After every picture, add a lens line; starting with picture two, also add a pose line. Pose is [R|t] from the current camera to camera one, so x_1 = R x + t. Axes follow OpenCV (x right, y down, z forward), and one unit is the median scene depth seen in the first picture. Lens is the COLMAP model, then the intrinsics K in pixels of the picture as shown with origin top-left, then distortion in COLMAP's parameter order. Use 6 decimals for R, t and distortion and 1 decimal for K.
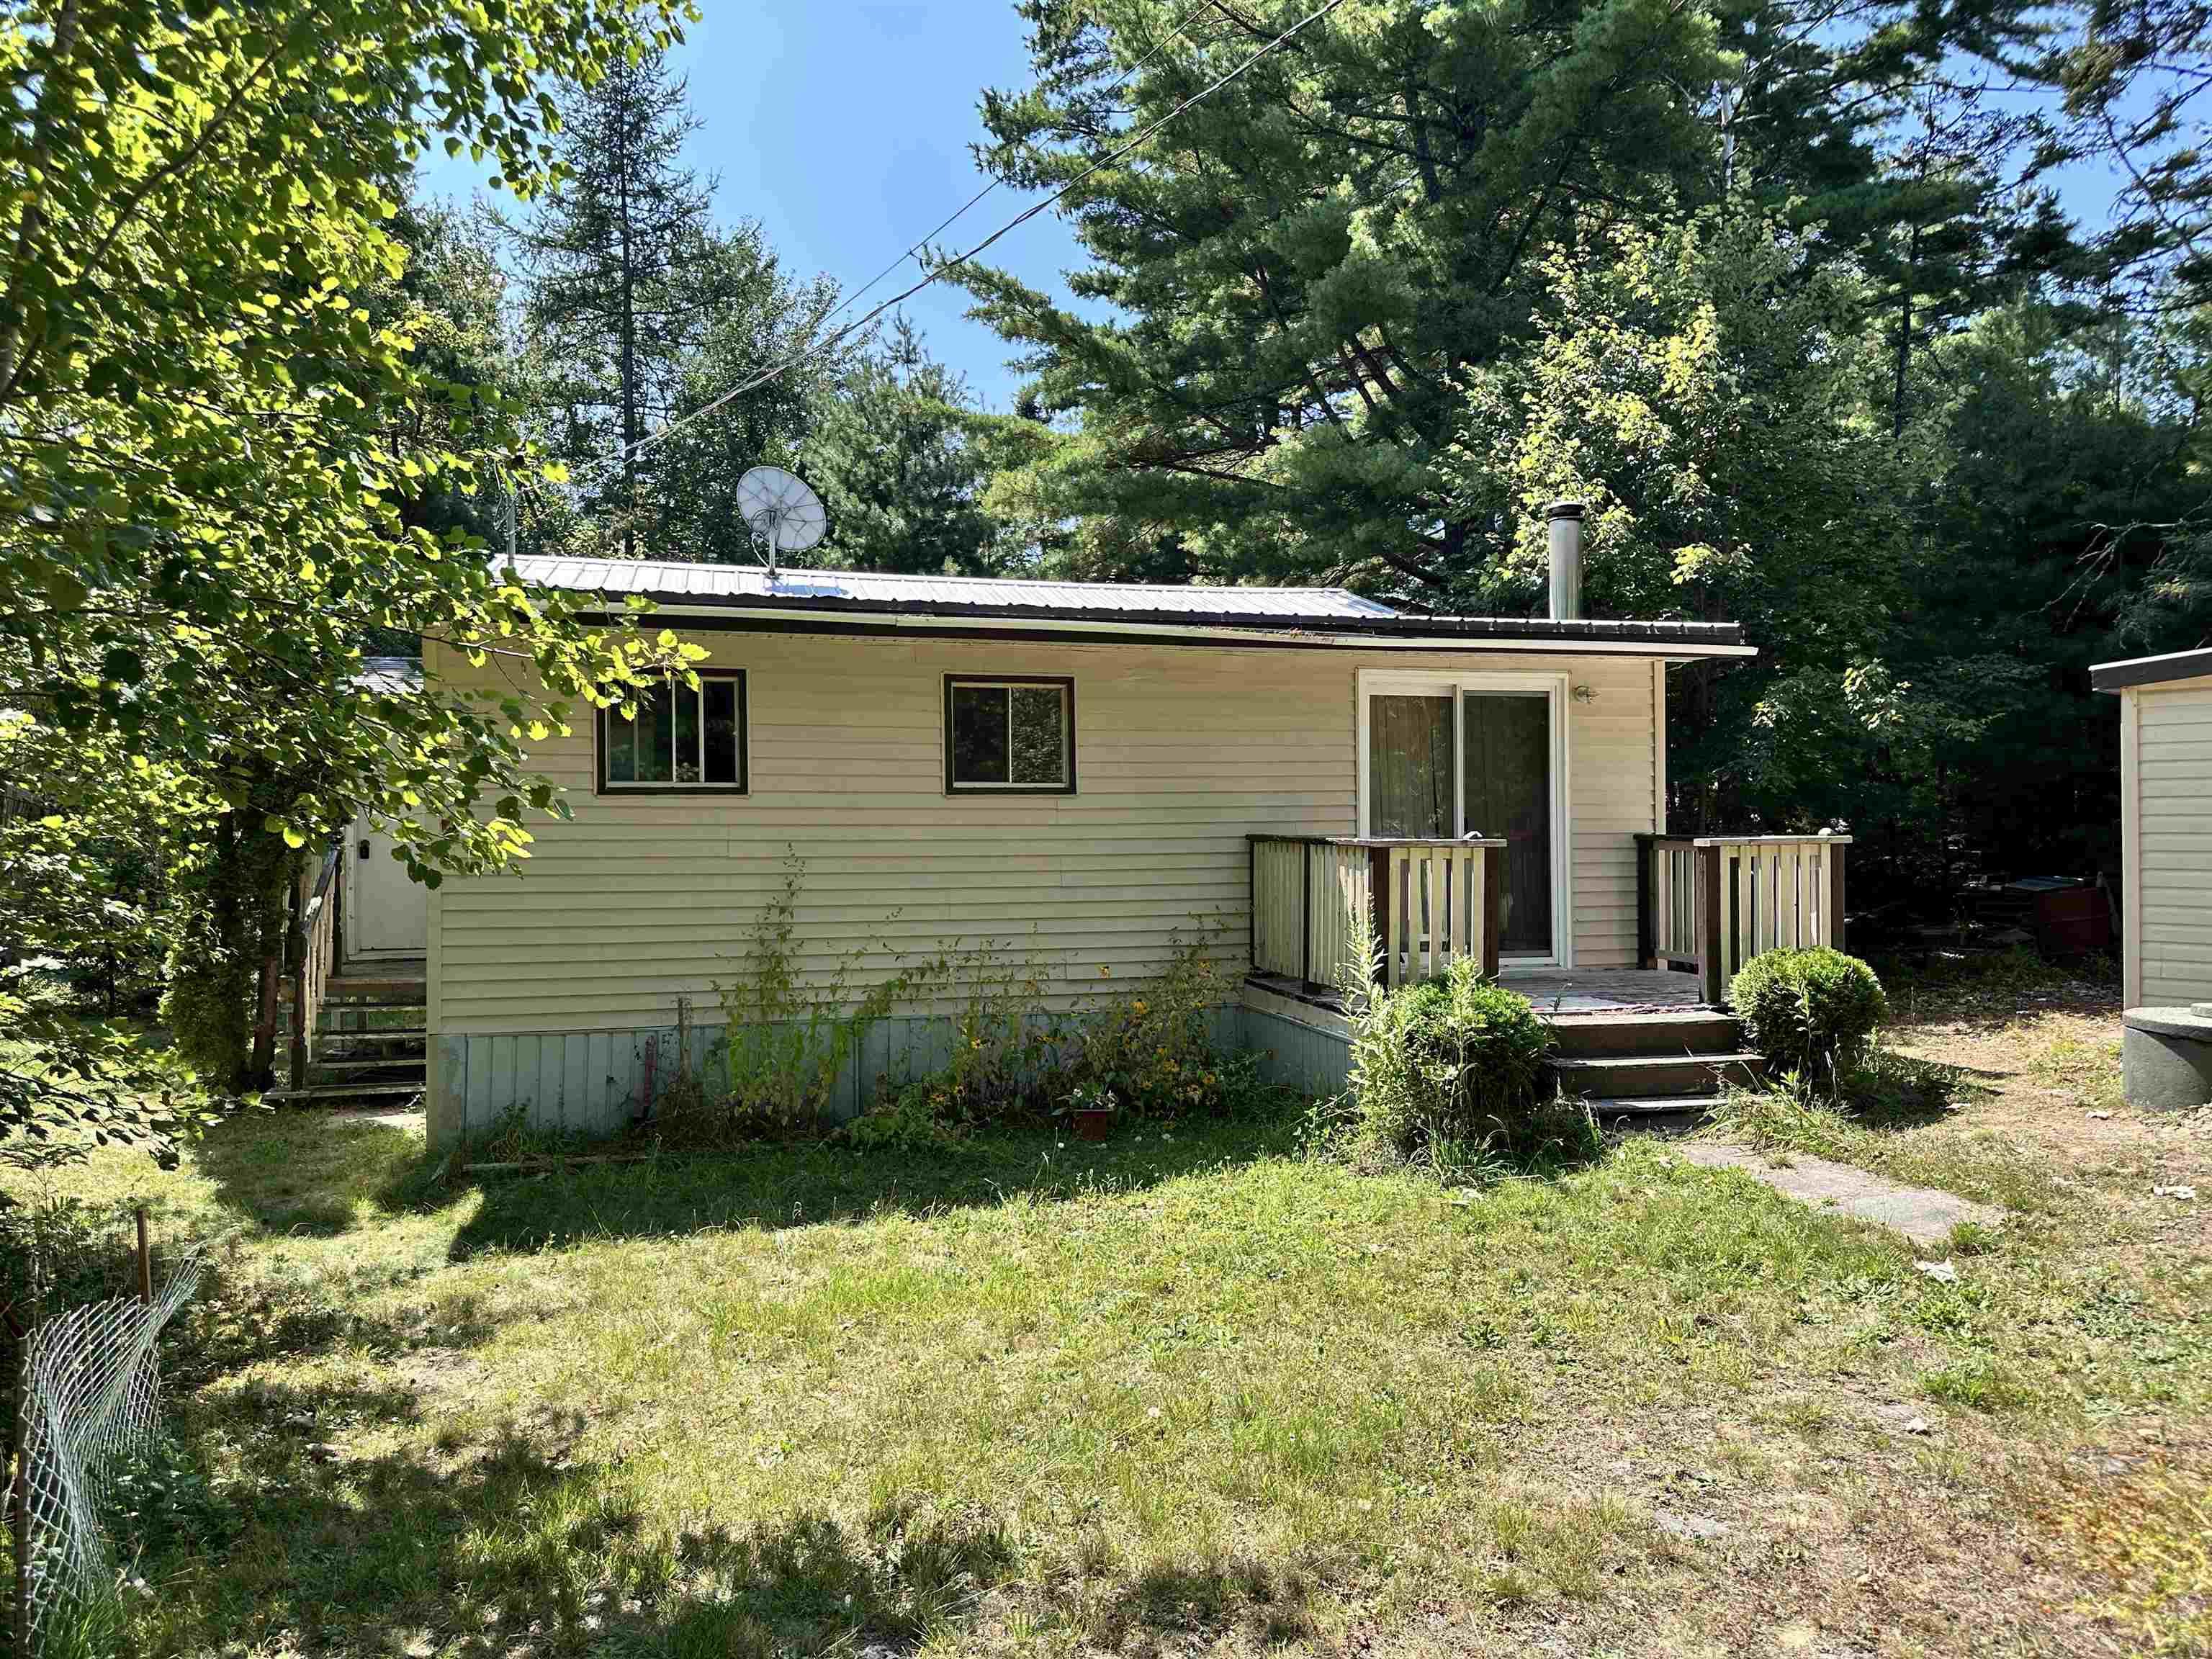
lens RADIAL K [[1567.3, 0, 1085.3], [0, 1567.3, 810.4], [0, 0, 1]] dist [0.030341, -0.023243]
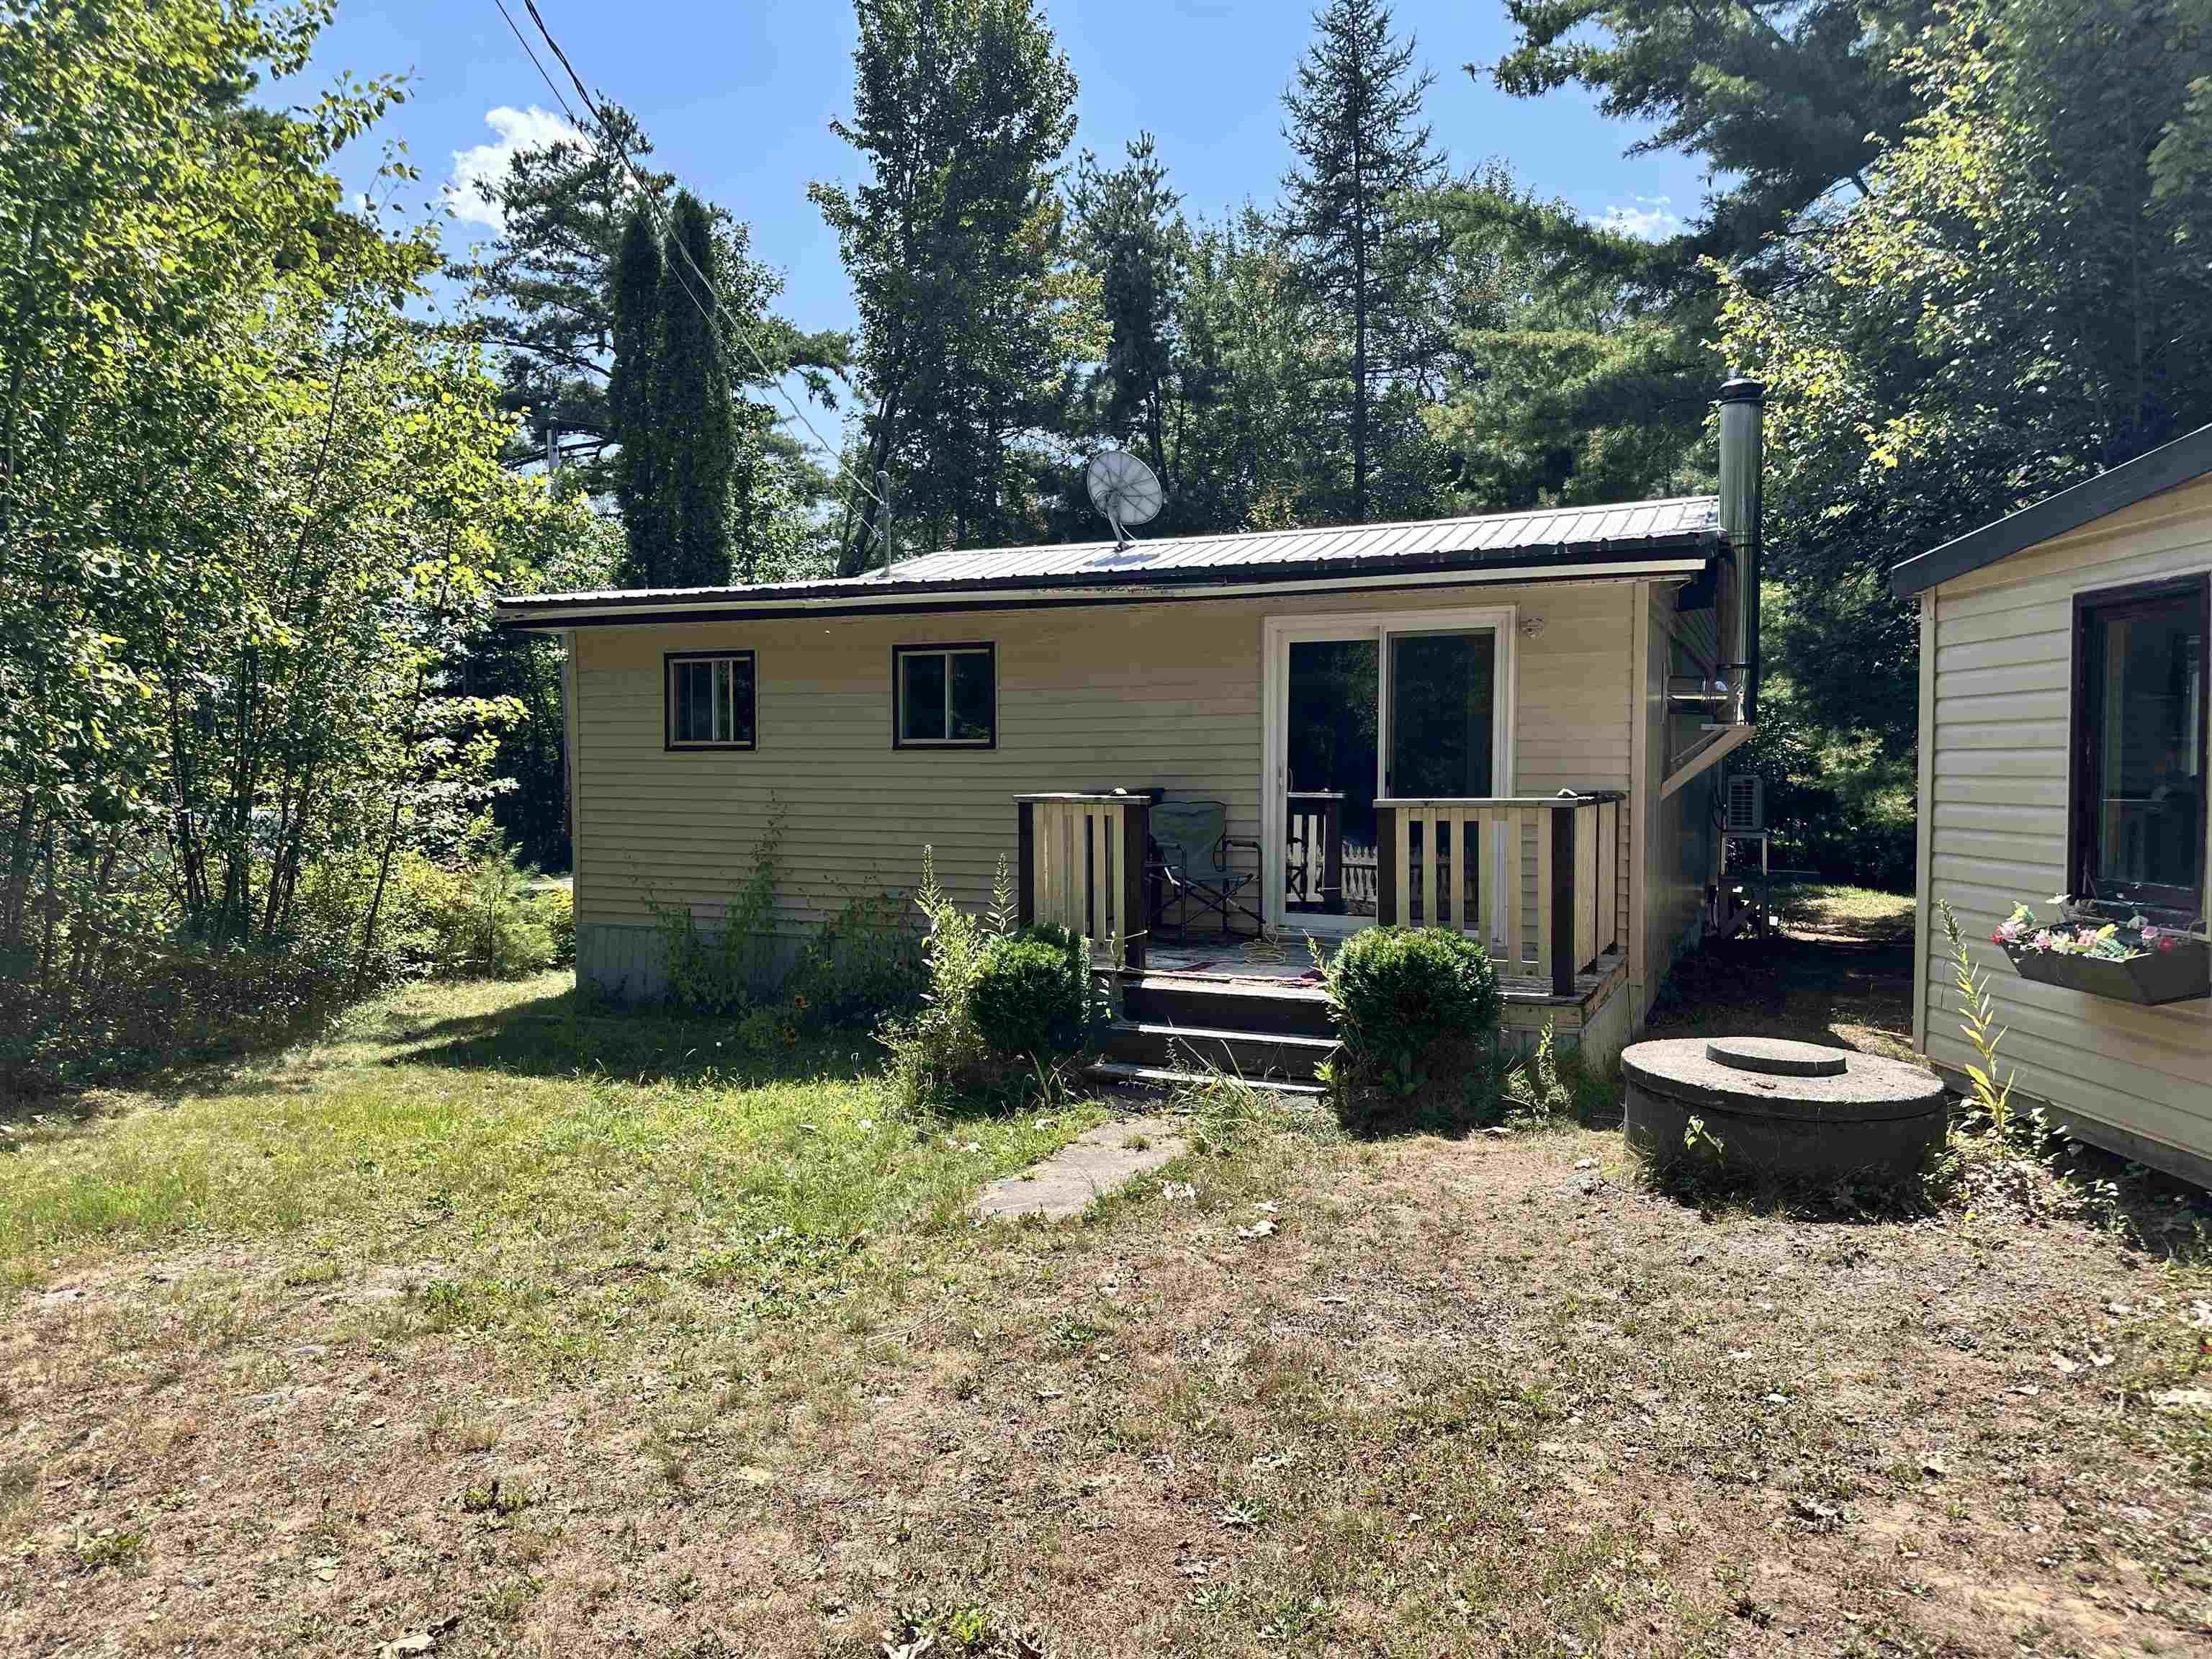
lens RADIAL K [[1567.3, 0, 1092.1], [0, 1567.3, 835.7], [0, 0, 1]] dist [0.030341, -0.023243]
pose [[0.765519, 0.030631, -0.642683, 0.522379], [0.001835, 0.998758, 0.049787, -0.002758], [0.643410, -0.039292, 0.764512, 0.138547]]
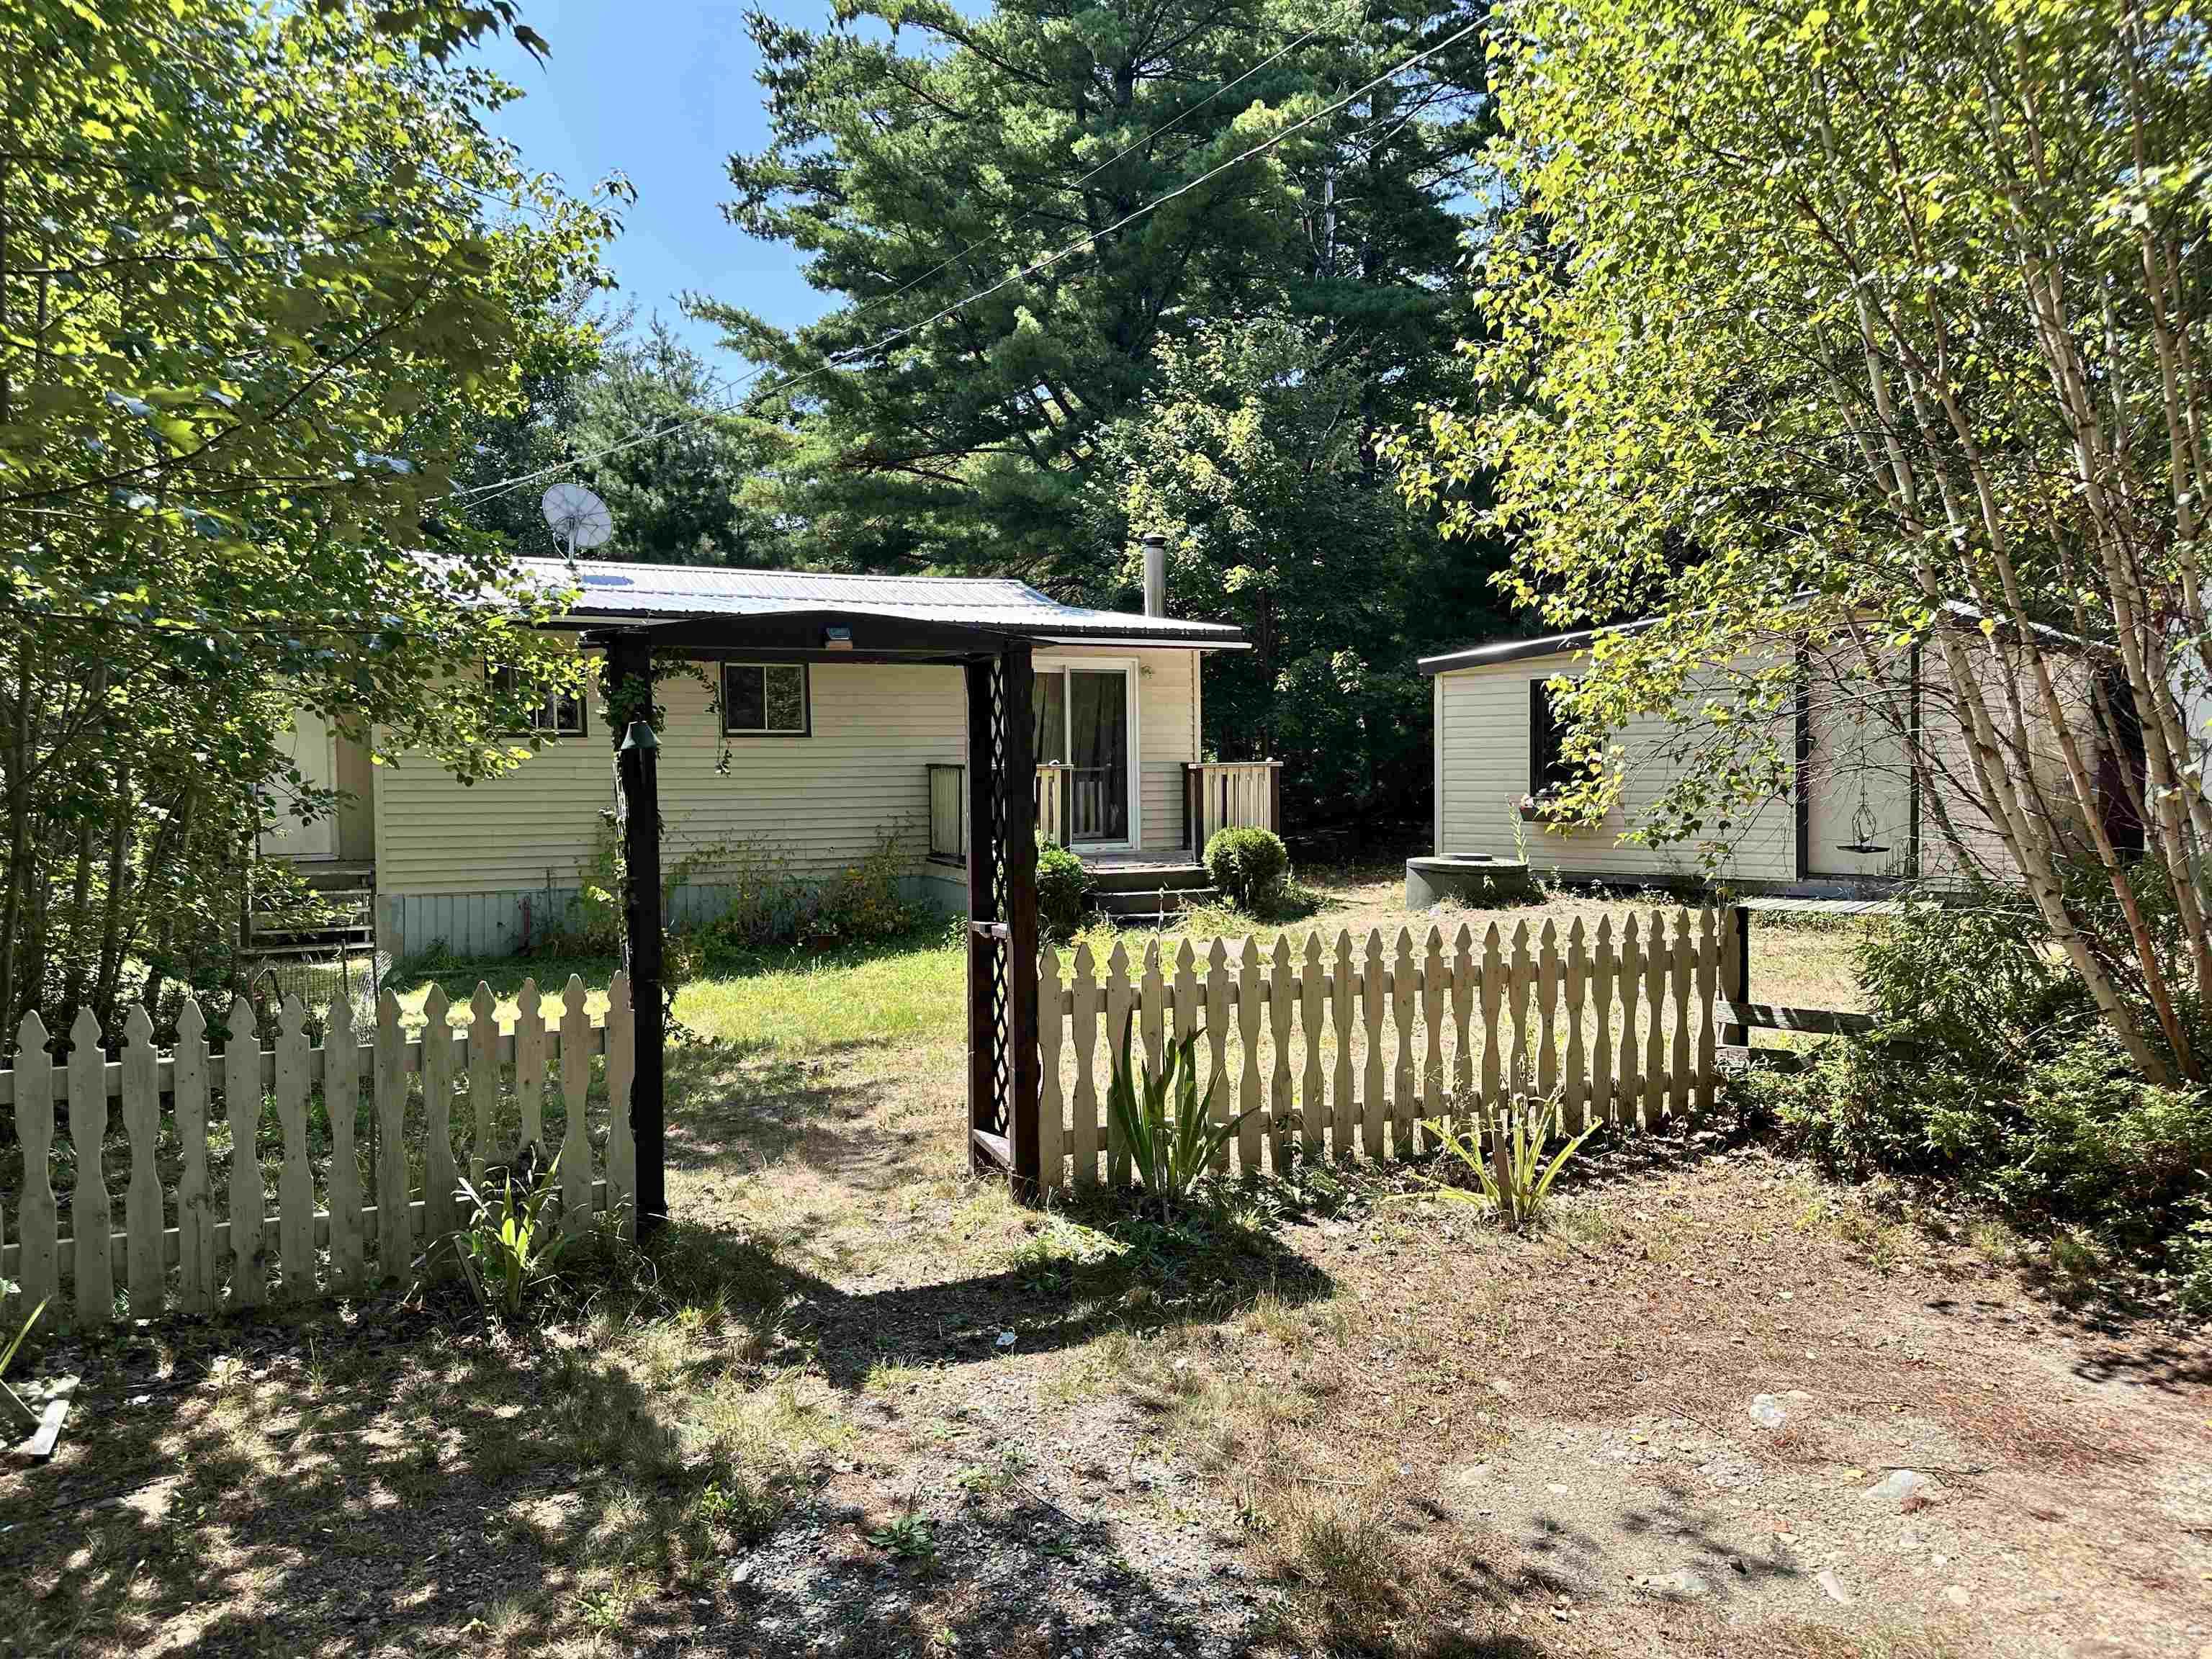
lens RADIAL K [[1567.3, 0, 1107.4], [0, 1567.3, 853.8], [0, 0, 1]] dist [0.030341, -0.023243]
pose [[0.985361, -0.013350, 0.169960, 0.012299], [0.002325, 0.997889, 0.064899, 0.003216], [-0.170468, -0.063553, 0.983312, -0.382721]]
